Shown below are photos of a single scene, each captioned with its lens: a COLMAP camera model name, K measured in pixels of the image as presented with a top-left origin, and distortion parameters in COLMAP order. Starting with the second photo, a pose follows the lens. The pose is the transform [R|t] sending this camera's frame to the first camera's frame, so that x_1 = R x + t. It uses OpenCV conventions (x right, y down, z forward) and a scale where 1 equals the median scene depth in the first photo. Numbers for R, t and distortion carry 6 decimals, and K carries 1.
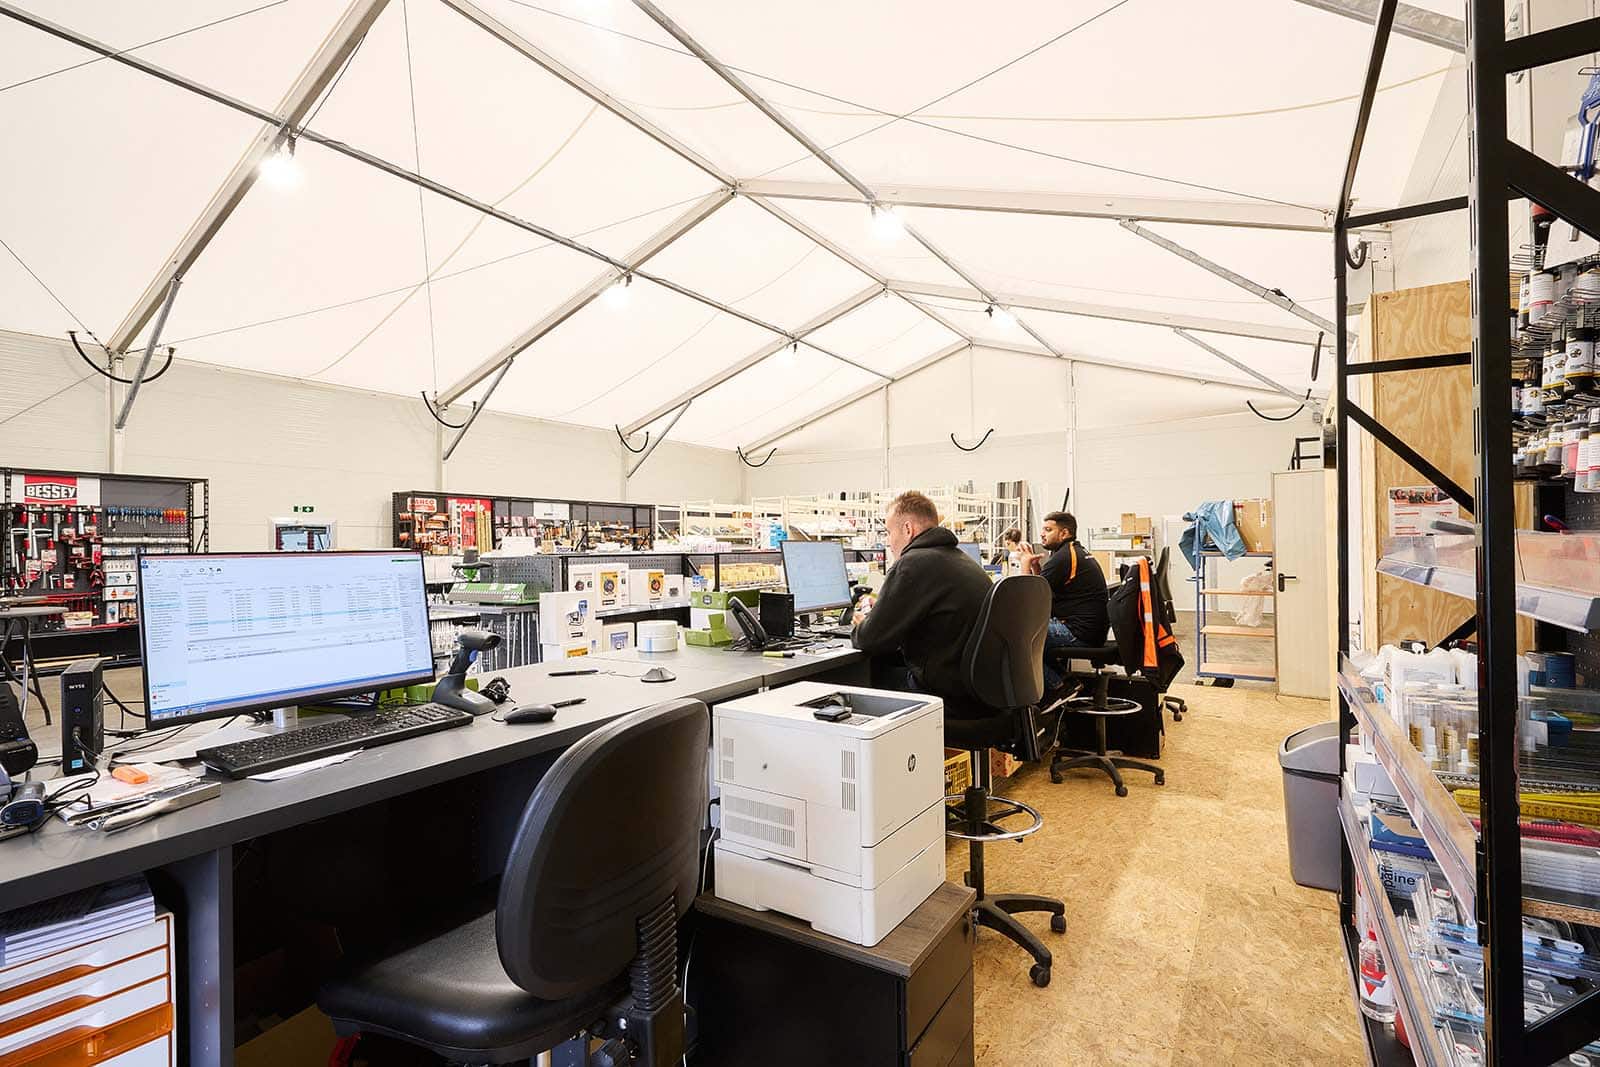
lens RADIAL K [[747.4, 0, 797.5], [0, 747.4, 541.7], [0, 0, 1]] dist [-0.001258, -0.000028]
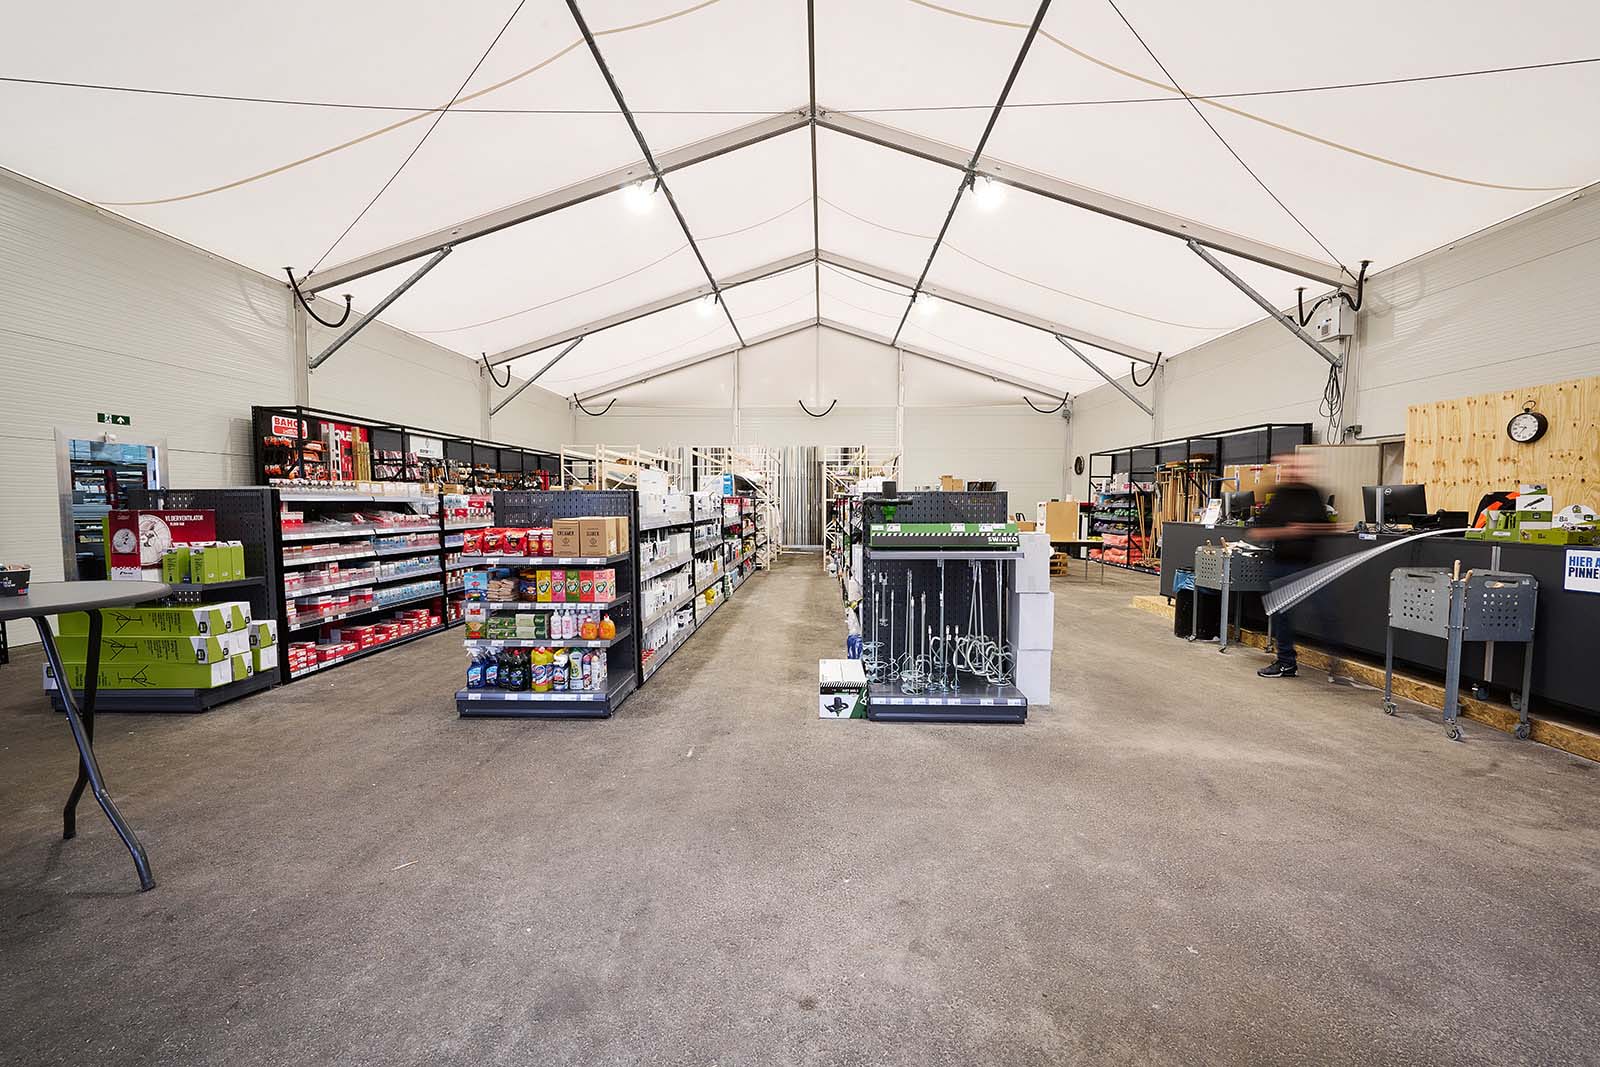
lens RADIAL K [[624.8, 0, 803.0], [0, 624.8, 537.9], [0, 0, 1]] dist [-0.010280, 0.000027]
pose [[0.858632, -0.014355, 0.512391, -0.376646], [-0.017522, 0.998202, 0.057327, 0.014053], [-0.512293, -0.058201, 0.856837, 0.220918]]
